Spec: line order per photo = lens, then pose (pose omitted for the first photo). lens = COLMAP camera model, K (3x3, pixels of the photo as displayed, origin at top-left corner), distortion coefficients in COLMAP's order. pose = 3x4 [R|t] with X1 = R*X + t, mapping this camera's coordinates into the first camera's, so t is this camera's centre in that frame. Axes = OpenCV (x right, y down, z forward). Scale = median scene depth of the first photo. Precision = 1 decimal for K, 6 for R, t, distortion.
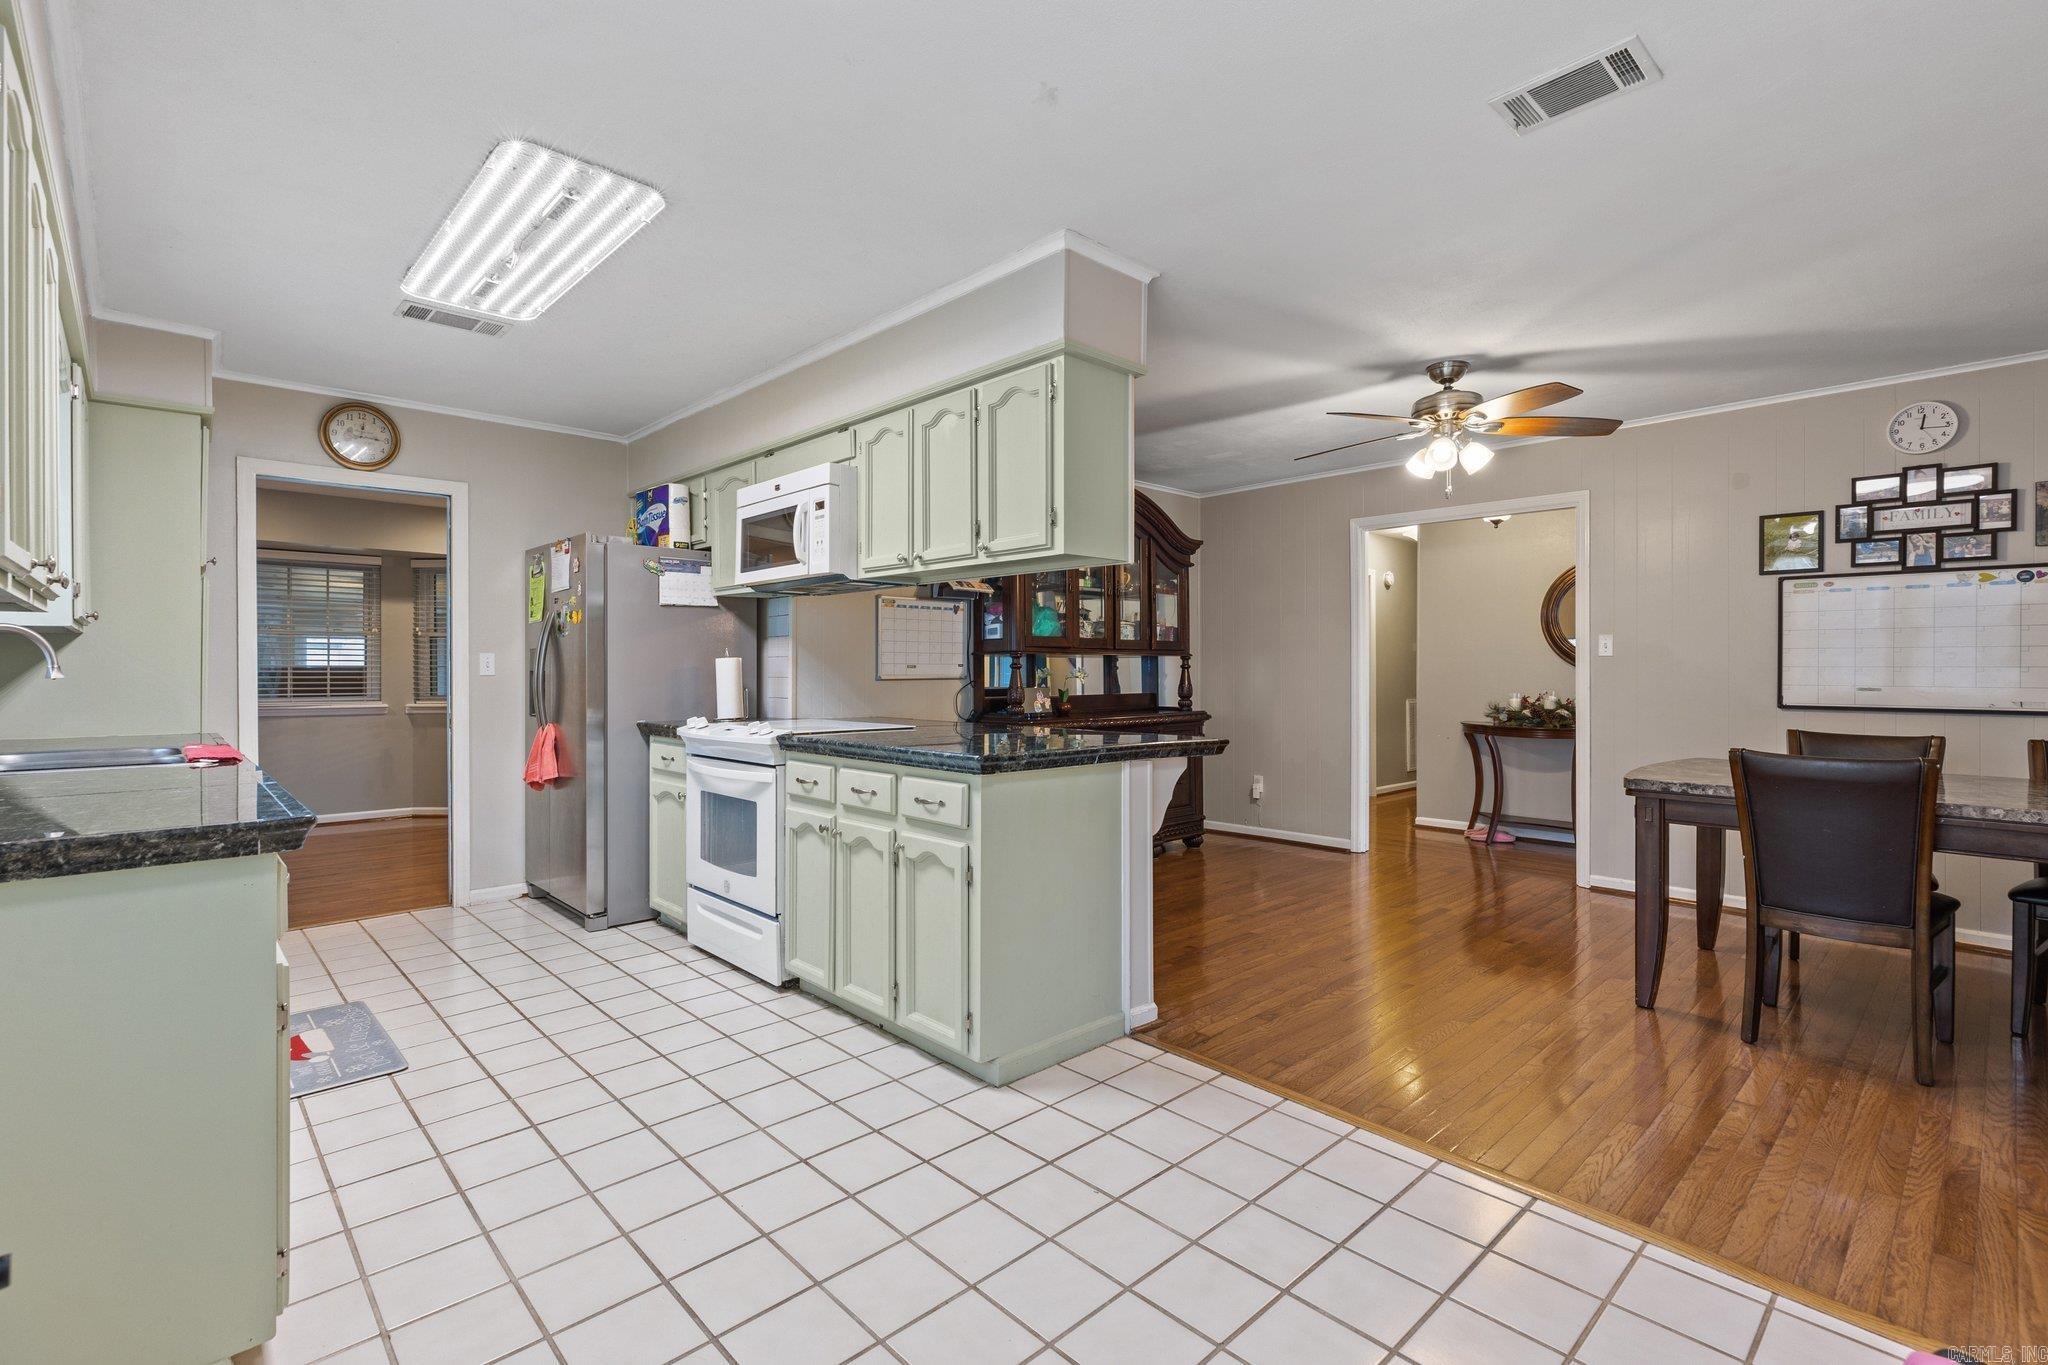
lens RADIAL K [[925.9, 0, 1020.4], [0, 925.9, 669.2], [0, 0, 1]] dist [0.005324, -0.001262]
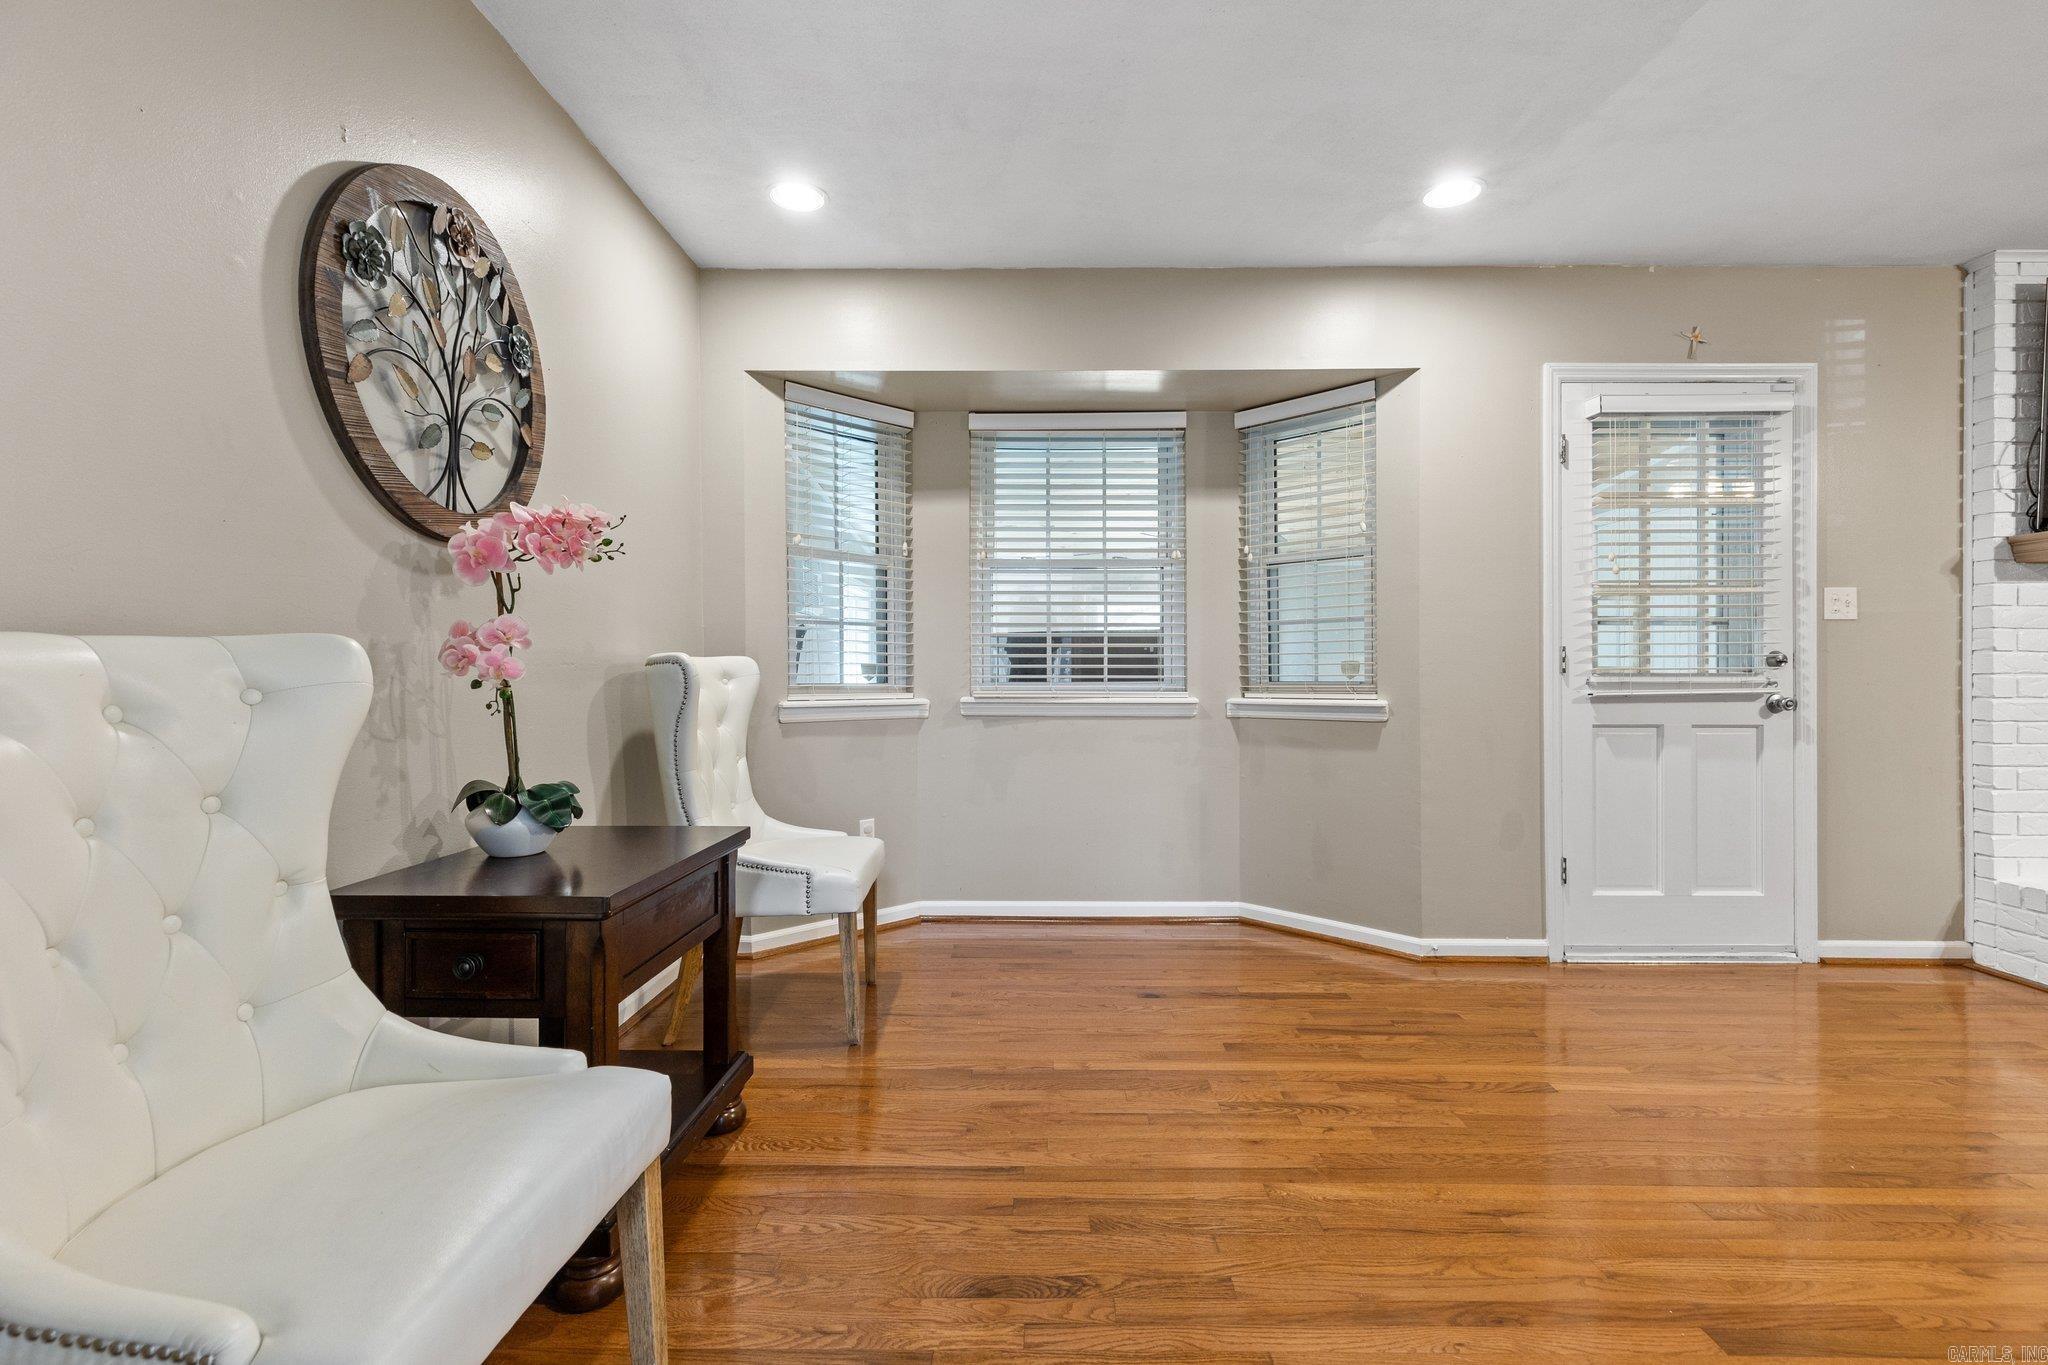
lens RADIAL K [[925.9, 0, 1021.2], [0, 925.9, 673.4], [0, 0, 1]] dist [0.005324, -0.001262]
pose [[0.710046, -0.002151, -0.704152, -0.535940], [0.005131, 0.999985, 0.002120, 0.030835], [0.704137, -0.005118, 0.710046, 0.780740]]
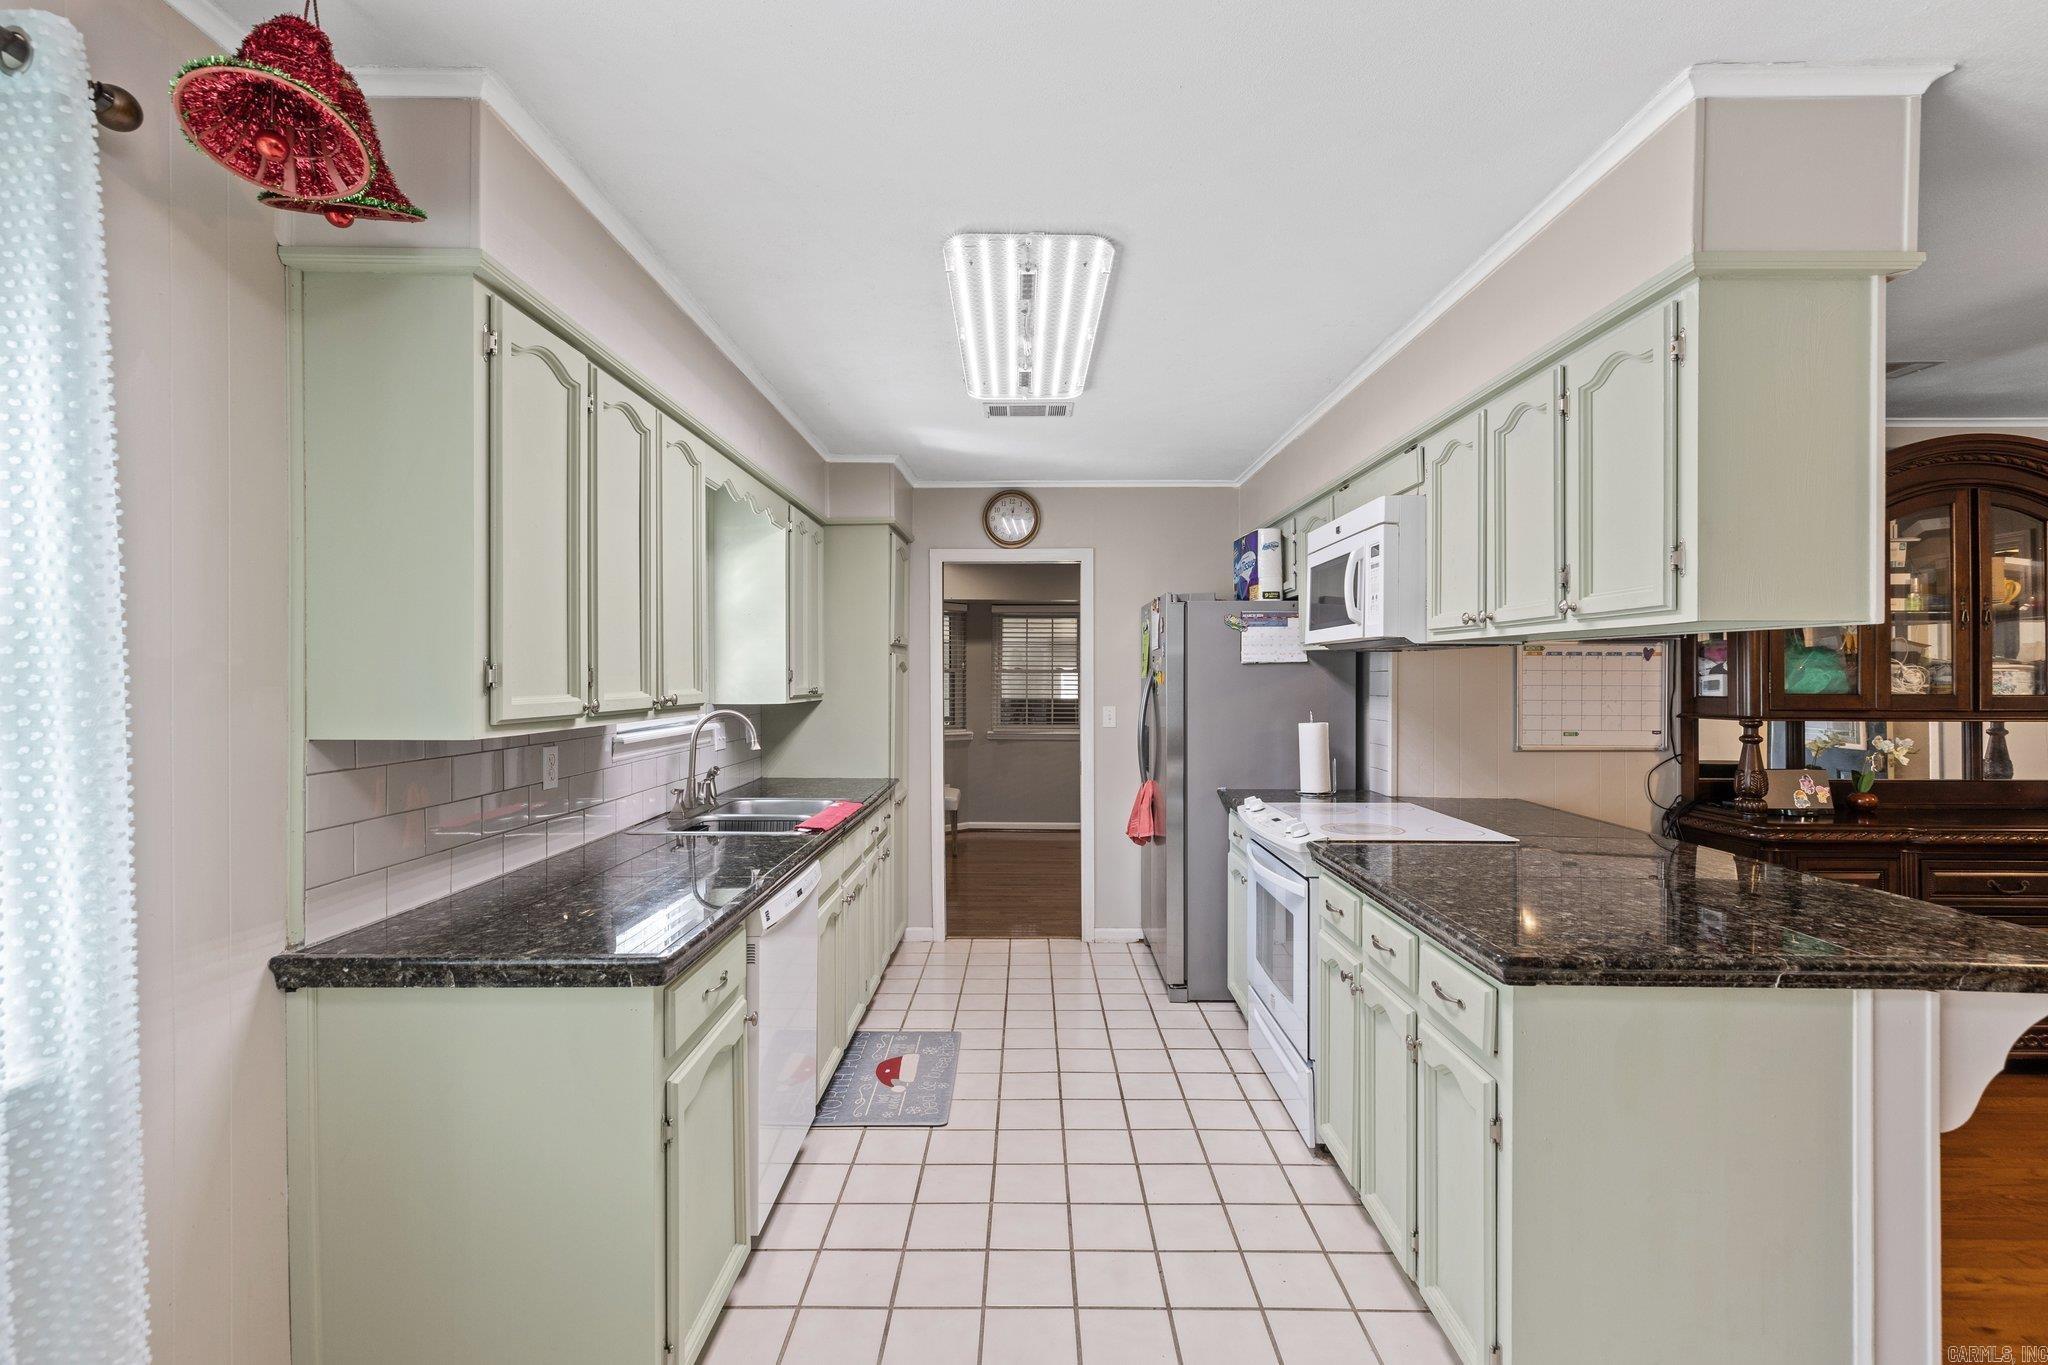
lens RADIAL K [[925.9, 0, 1027.5], [0, 925.9, 674.1], [0, 0, 1]] dist [0.005324, -0.001262]
pose [[0.724235, 0.000992, -0.689553, 0.076735], [-0.001151, 0.999999, 0.000231, -0.048091], [0.689553, 0.000627, 0.724235, 0.150256]]
